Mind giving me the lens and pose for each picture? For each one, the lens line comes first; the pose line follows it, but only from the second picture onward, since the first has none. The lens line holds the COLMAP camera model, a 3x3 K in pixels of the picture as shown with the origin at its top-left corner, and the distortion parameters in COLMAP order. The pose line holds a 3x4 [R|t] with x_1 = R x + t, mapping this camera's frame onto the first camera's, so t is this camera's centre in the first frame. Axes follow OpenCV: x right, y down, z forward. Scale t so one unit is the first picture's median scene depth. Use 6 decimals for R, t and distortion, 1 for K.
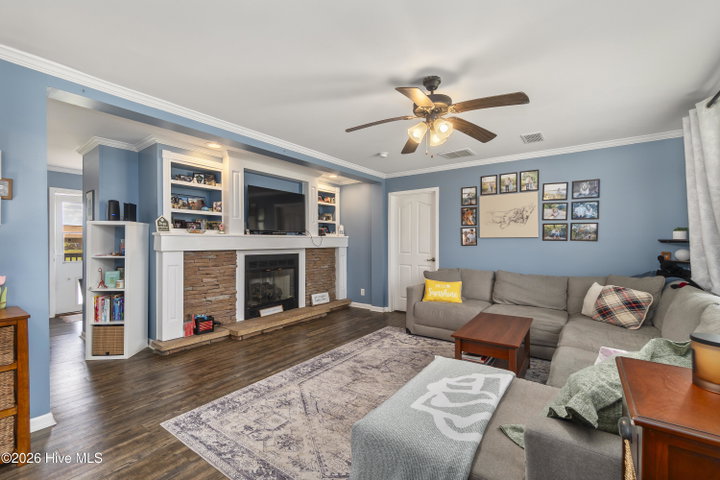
lens RADIAL K [[308.2, 0, 358.2], [0, 308.2, 242.3], [0, 0, 1]] dist [-0.006906, 0.002133]
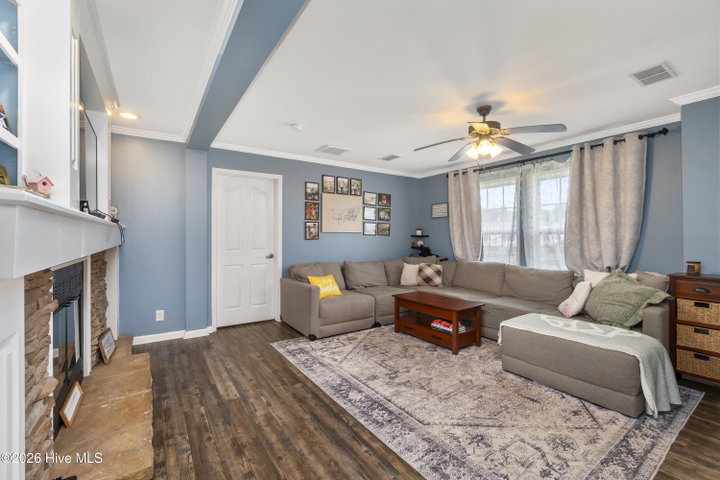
lens RADIAL K [[308.2, 0, 353.6], [0, 308.2, 236.1], [0, 0, 1]] dist [-0.006906, 0.002133]
pose [[0.343390, 0.003301, 0.939187, -0.684597], [-0.001418, 0.999995, -0.002996, 0.002256], [-0.939192, -0.000303, 0.343393, 0.646739]]
